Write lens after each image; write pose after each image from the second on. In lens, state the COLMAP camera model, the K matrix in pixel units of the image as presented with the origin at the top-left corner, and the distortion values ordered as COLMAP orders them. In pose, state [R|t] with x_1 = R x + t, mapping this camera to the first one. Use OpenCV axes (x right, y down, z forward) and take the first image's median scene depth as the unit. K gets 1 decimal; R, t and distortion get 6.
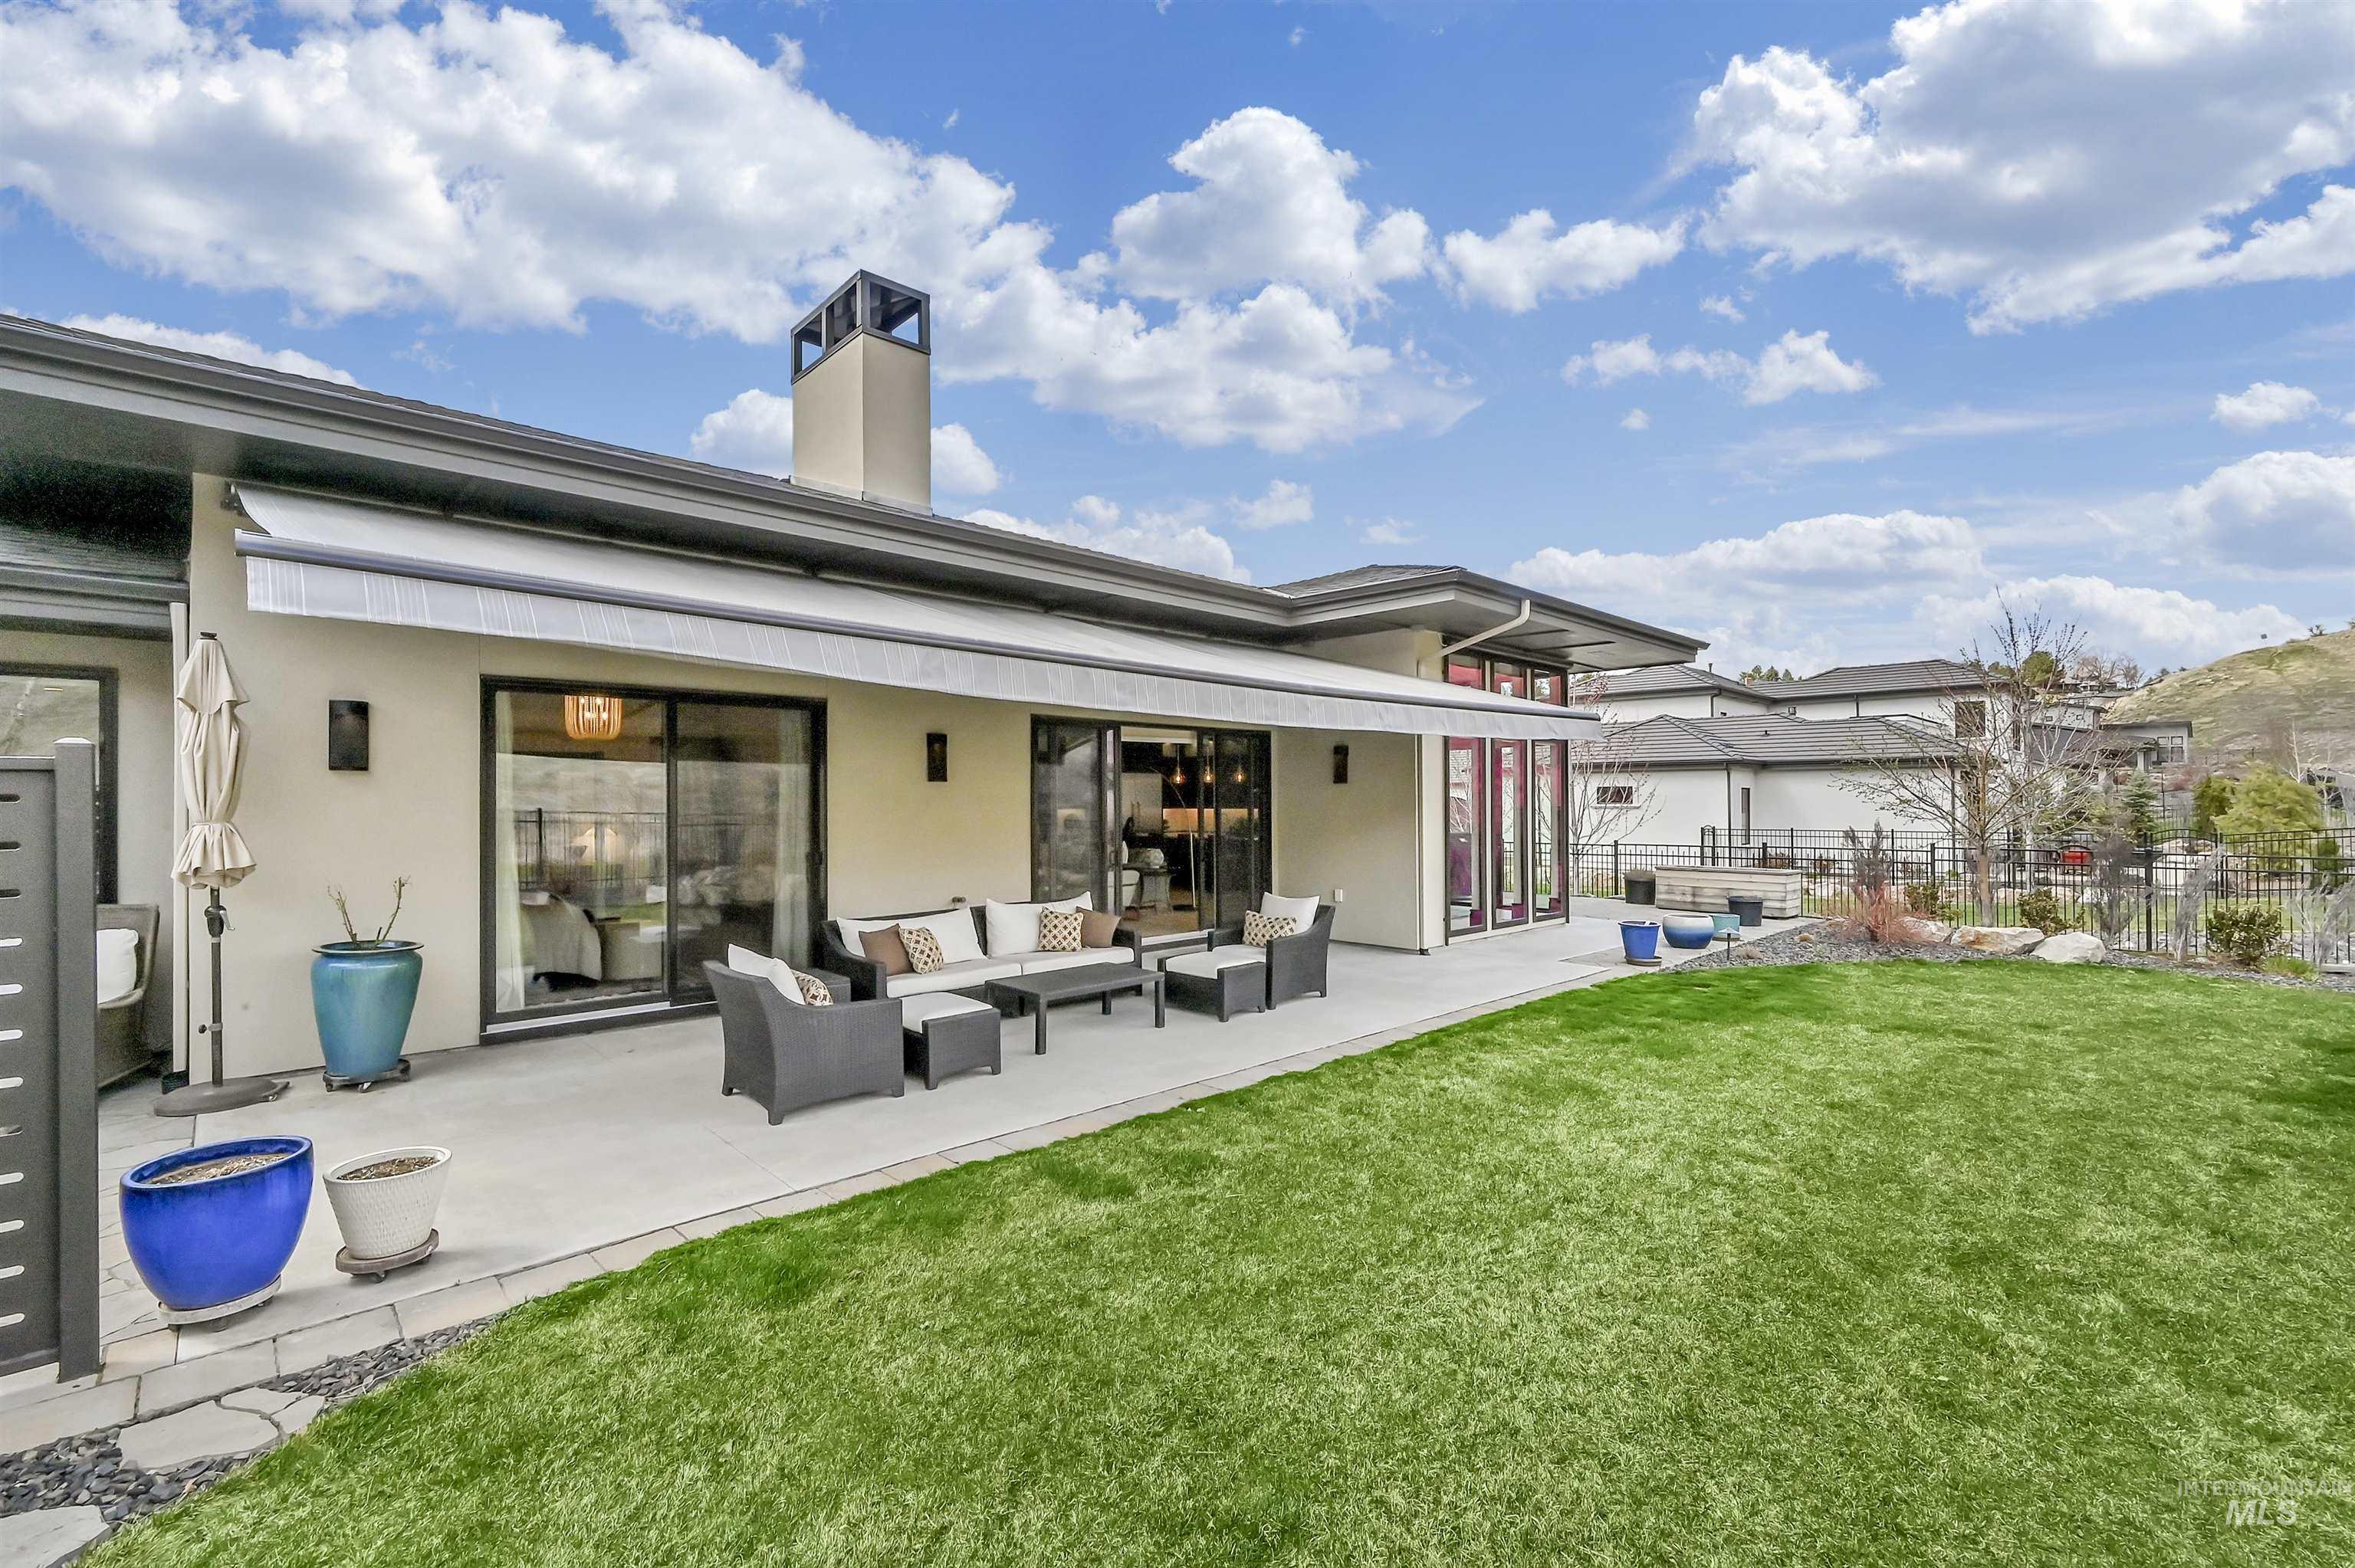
lens RADIAL K [[1018.3, 0, 1176.4], [0, 1018.3, 823.8], [0, 0, 1]] dist [0.000642, 0.000185]
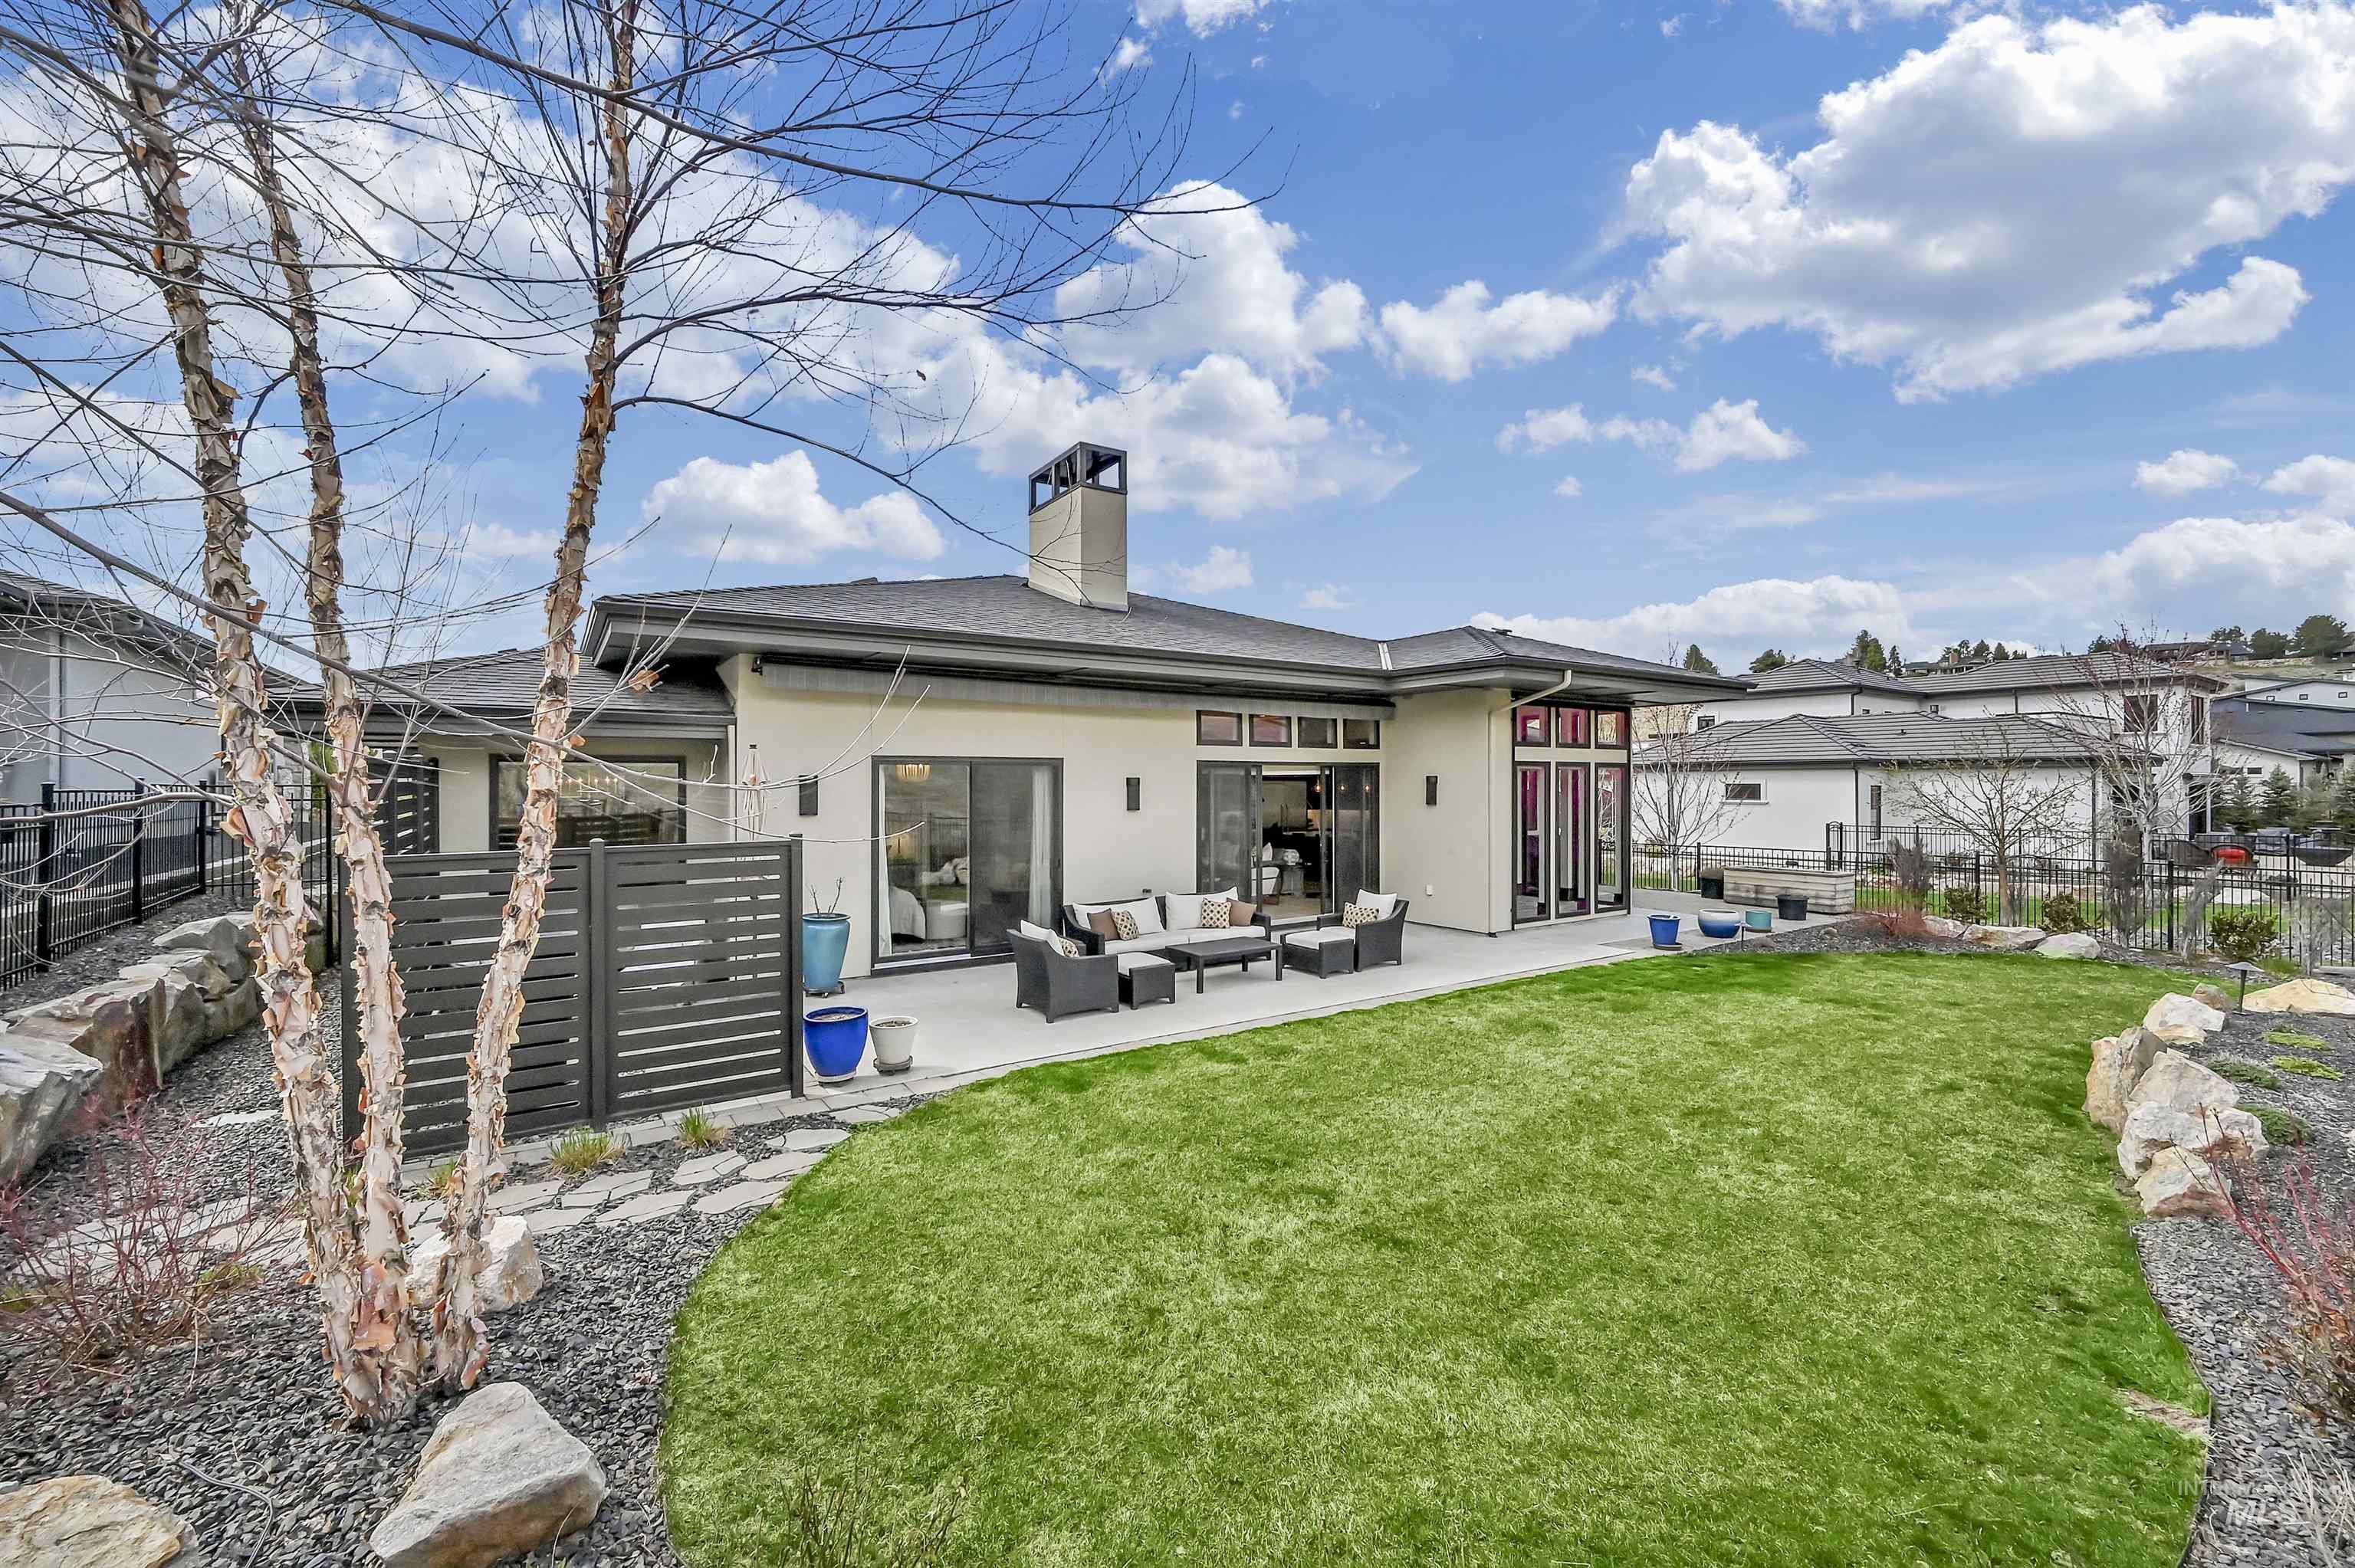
lens RADIAL K [[976.5, 0, 1177.5], [0, 976.5, 784.0], [0, 0, 1]] dist [-0.001529, 0.000172]
pose [[0.985821, 0.000467, -0.167800, 0.097156], [-0.003716, 0.999812, -0.019053, -0.078554], [0.167759, 0.019406, 0.985637, -0.568227]]
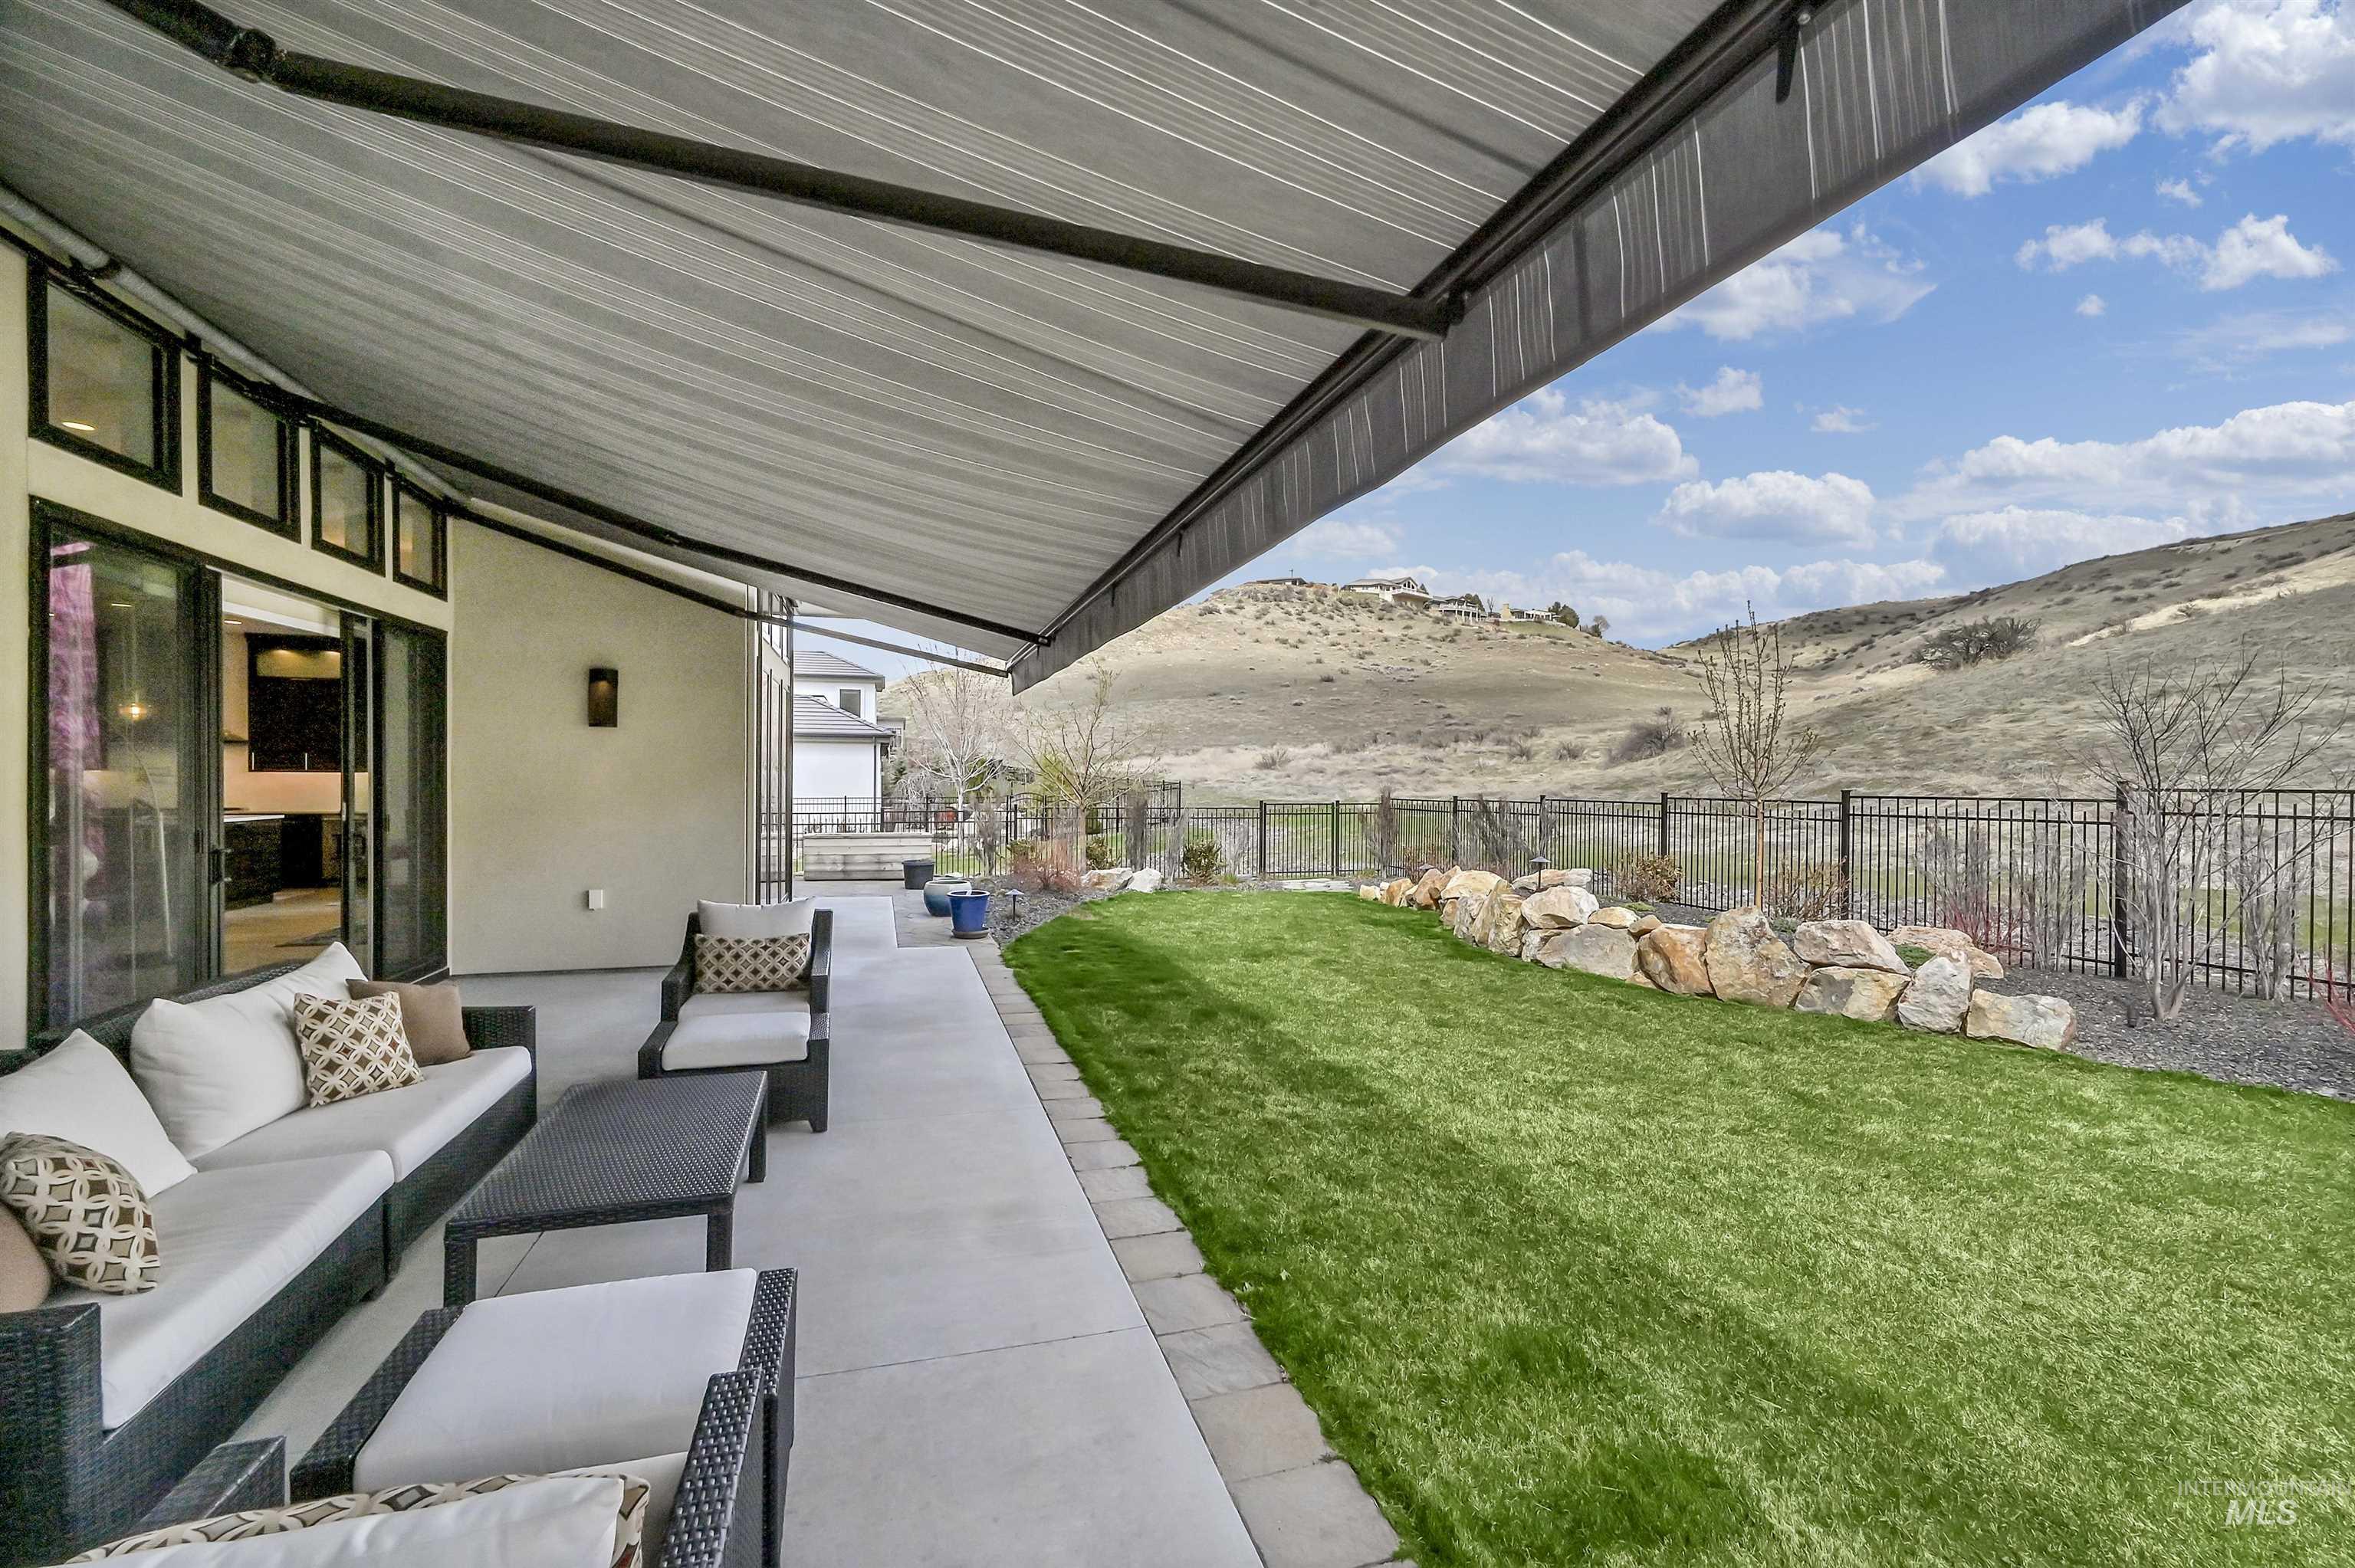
lens RADIAL K [[1000.7, 0, 1185.6], [0, 1000.7, 761.2], [0, 0, 1]] dist [-0.001825, 0.000151]
pose [[0.446695, 0.017716, 0.894511, -0.449786], [0.016264, 0.999478, -0.027916, 0.013161], [-0.894539, 0.027018, 0.446173, 0.725664]]
